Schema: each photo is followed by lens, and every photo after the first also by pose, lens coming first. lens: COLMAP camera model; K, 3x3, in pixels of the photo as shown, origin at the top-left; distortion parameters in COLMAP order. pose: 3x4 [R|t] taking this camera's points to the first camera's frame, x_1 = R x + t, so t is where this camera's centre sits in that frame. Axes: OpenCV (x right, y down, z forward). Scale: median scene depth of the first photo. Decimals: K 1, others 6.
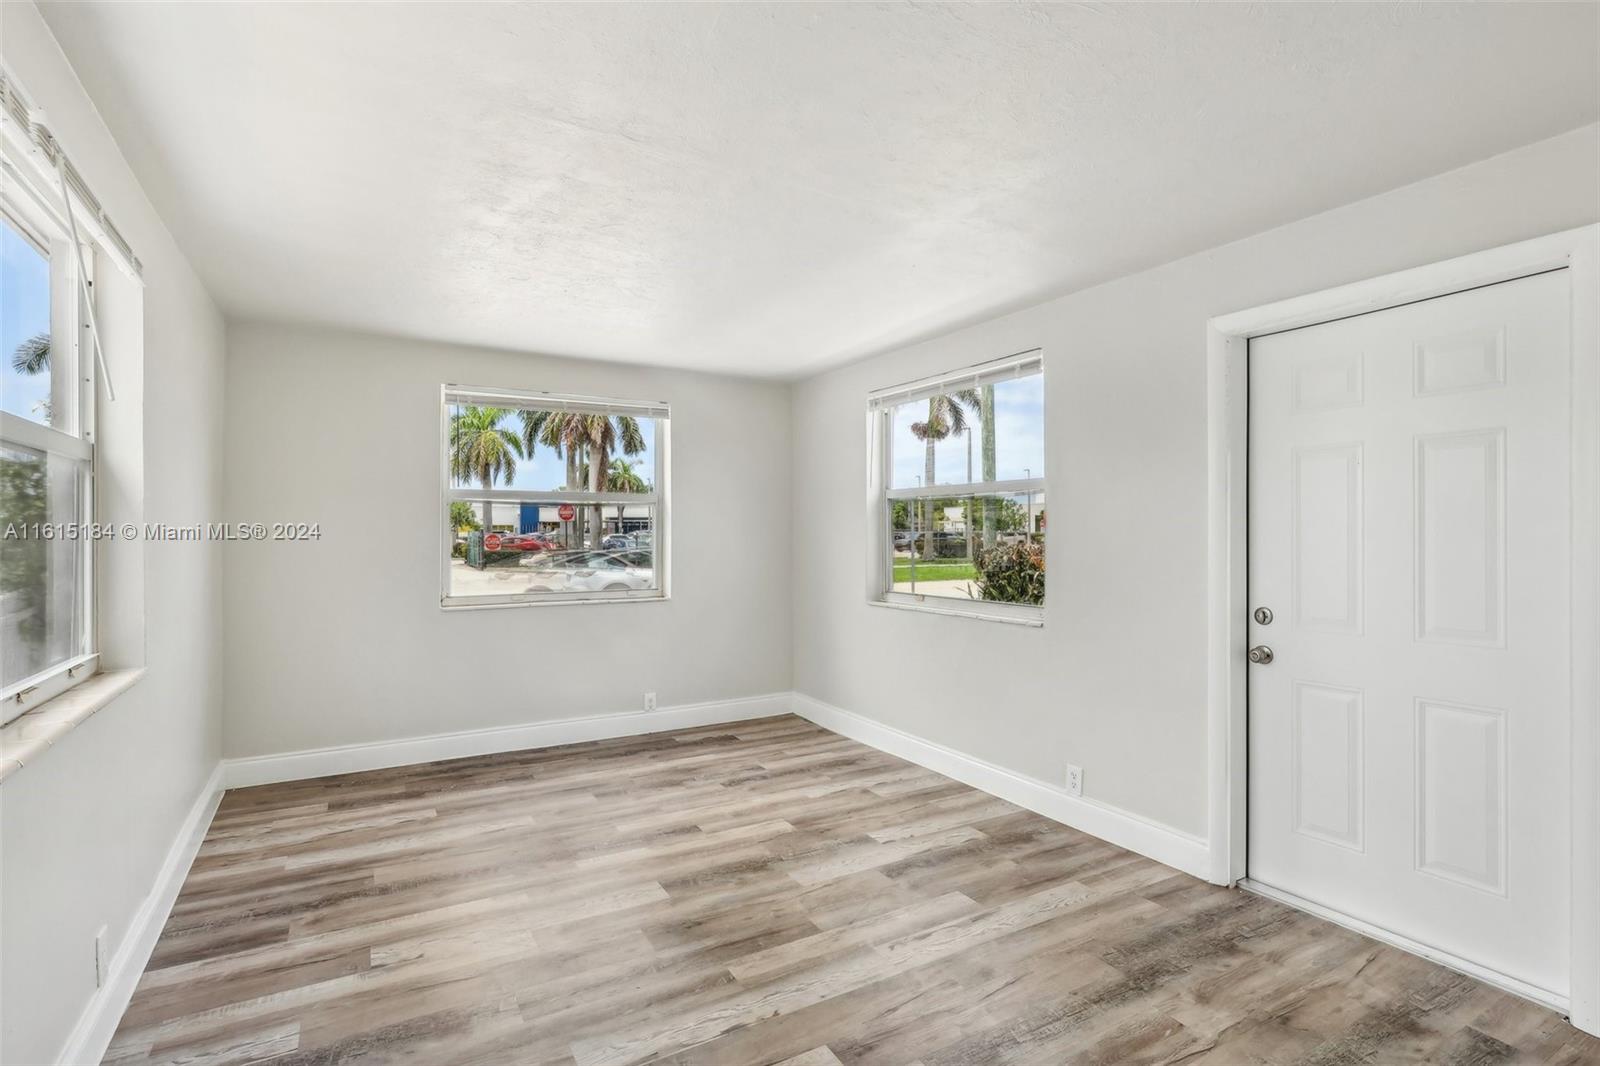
lens RADIAL K [[757.6, 0, 797.3], [0, 757.6, 535.6], [0, 0, 1]] dist [-0.004327, 0.001659]
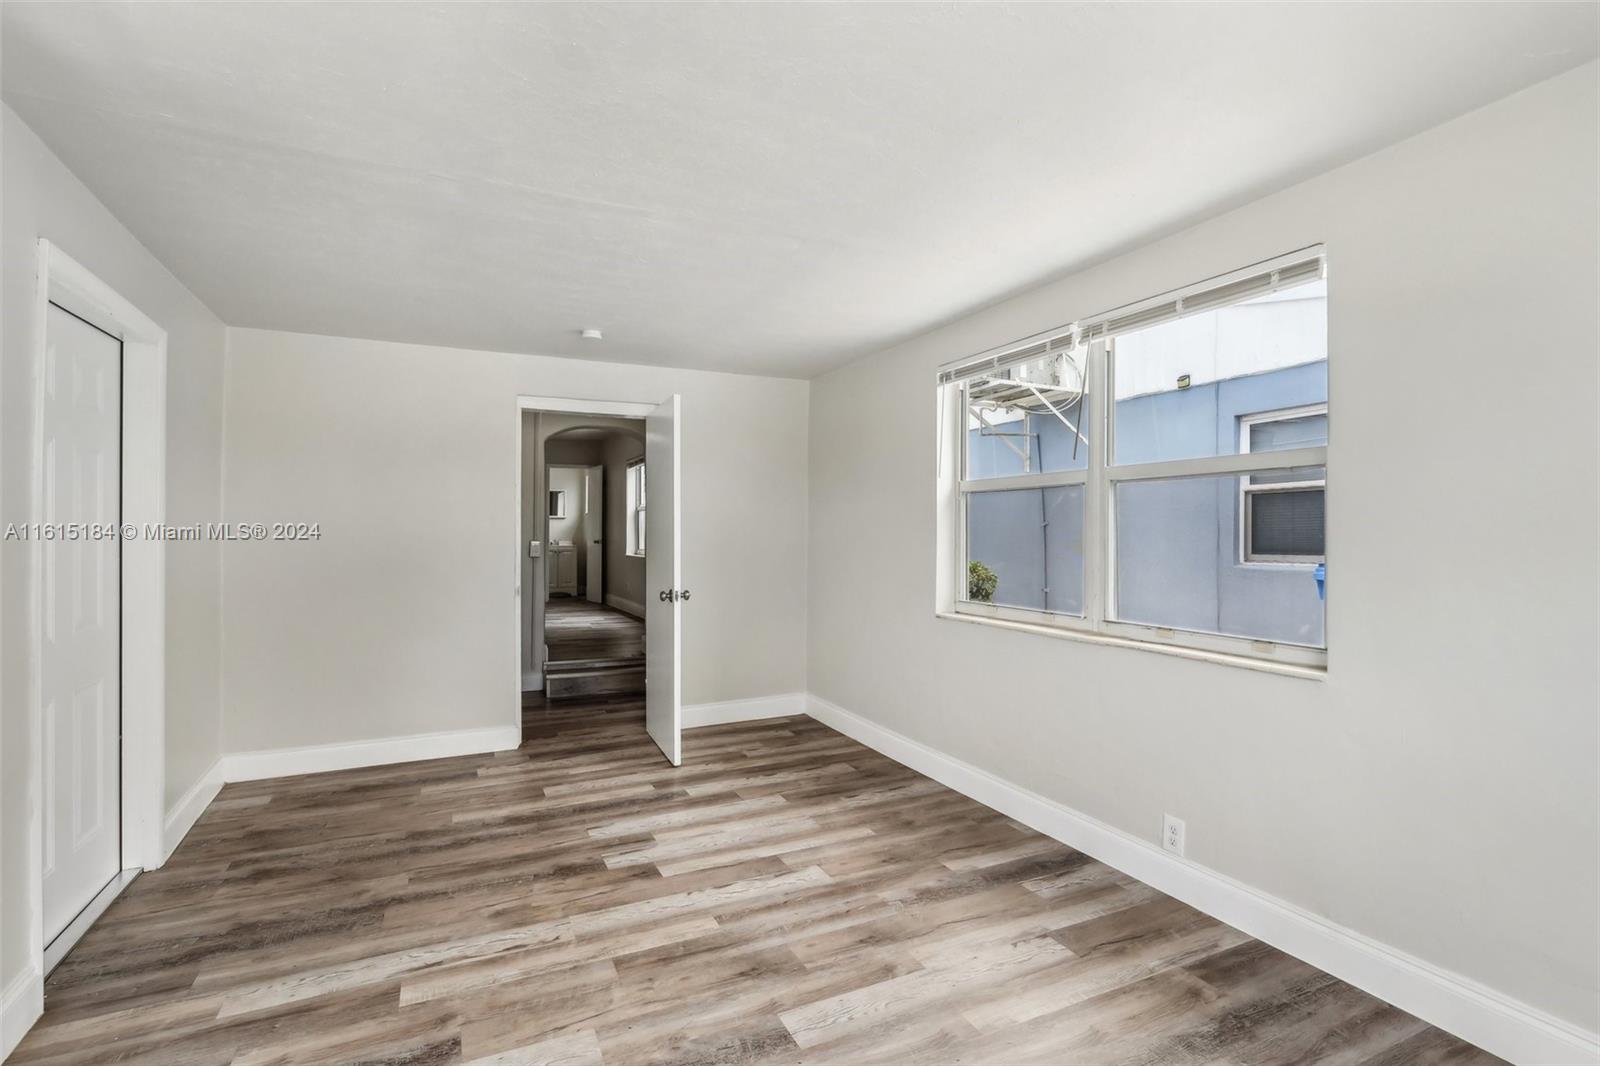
lens RADIAL K [[757.6, 0, 799.3], [0, 757.6, 533.3], [0, 0, 1]] dist [-0.004327, 0.001659]
pose [[-0.996309, 0.001643, 0.085818, -0.286730], [0.001582, 0.999998, -0.000772, 0.000299], [-0.085819, -0.000634, -0.996311, 1.971974]]
